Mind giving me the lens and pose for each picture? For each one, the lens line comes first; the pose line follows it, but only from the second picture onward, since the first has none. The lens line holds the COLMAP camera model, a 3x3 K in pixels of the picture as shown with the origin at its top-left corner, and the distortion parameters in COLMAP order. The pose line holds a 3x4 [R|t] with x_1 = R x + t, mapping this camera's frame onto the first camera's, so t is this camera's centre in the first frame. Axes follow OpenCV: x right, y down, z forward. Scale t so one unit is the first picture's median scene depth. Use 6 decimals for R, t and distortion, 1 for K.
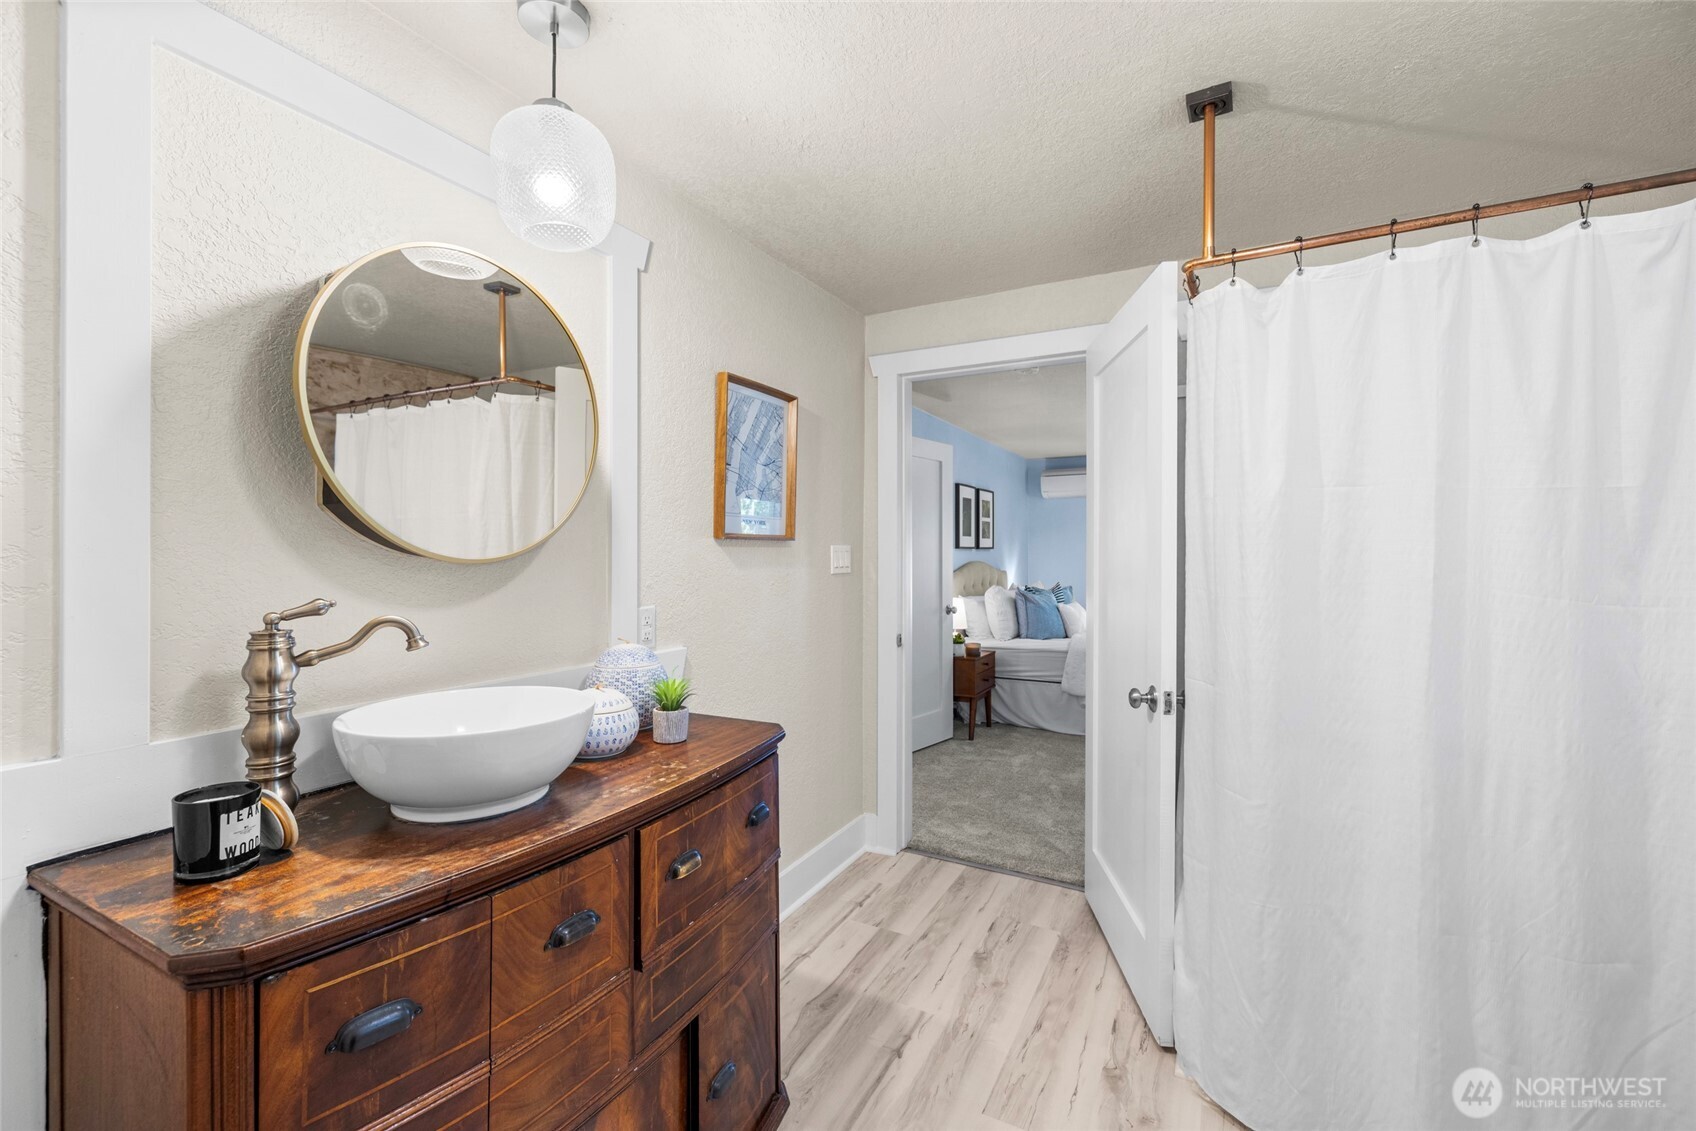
lens RADIAL K [[712.0, 0, 852.9], [0, 712.0, 552.4], [0, 0, 1]] dist [0.000033, -0.000117]
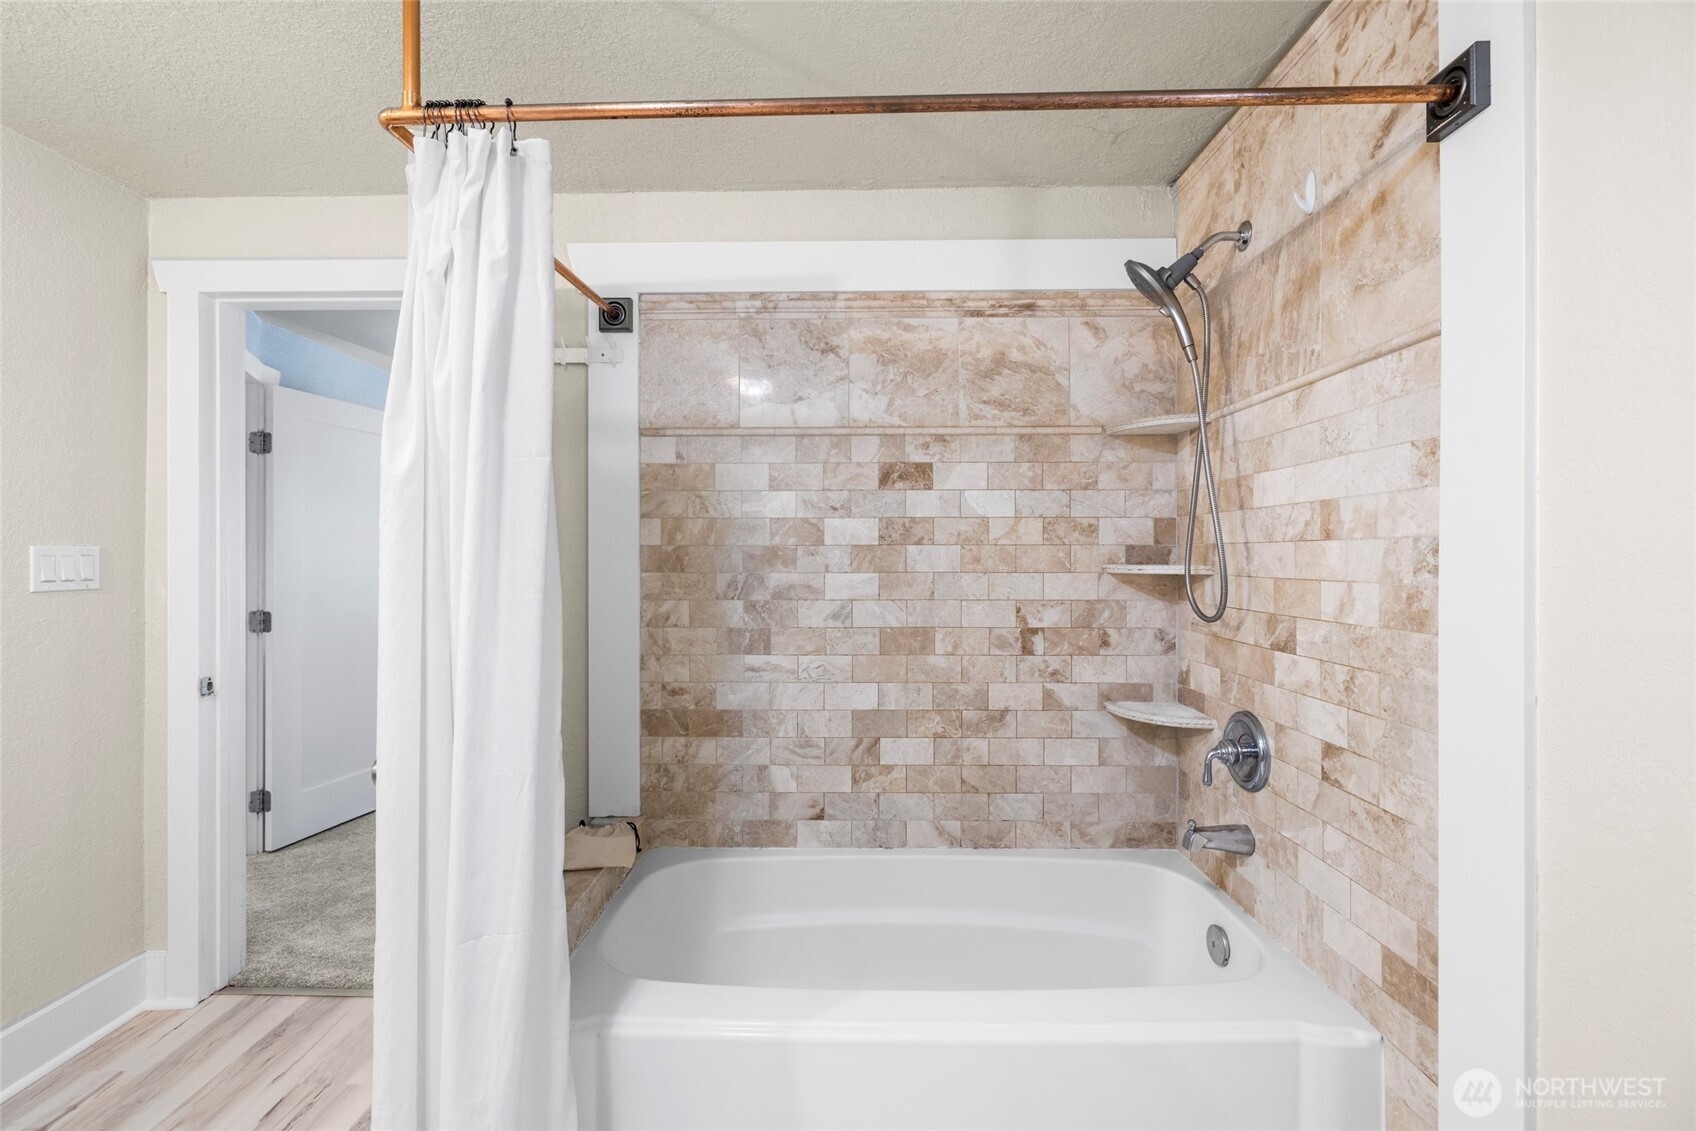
lens RADIAL K [[712.0, 0, 841.8], [0, 712.0, 554.9], [0, 0, 1]] dist [0.000033, -0.000117]
pose [[0.893575, -0.002338, 0.448907, 0.303918], [0.001410, 0.999996, 0.002401, -0.001980], [-0.448911, -0.001512, 0.893575, 0.123009]]
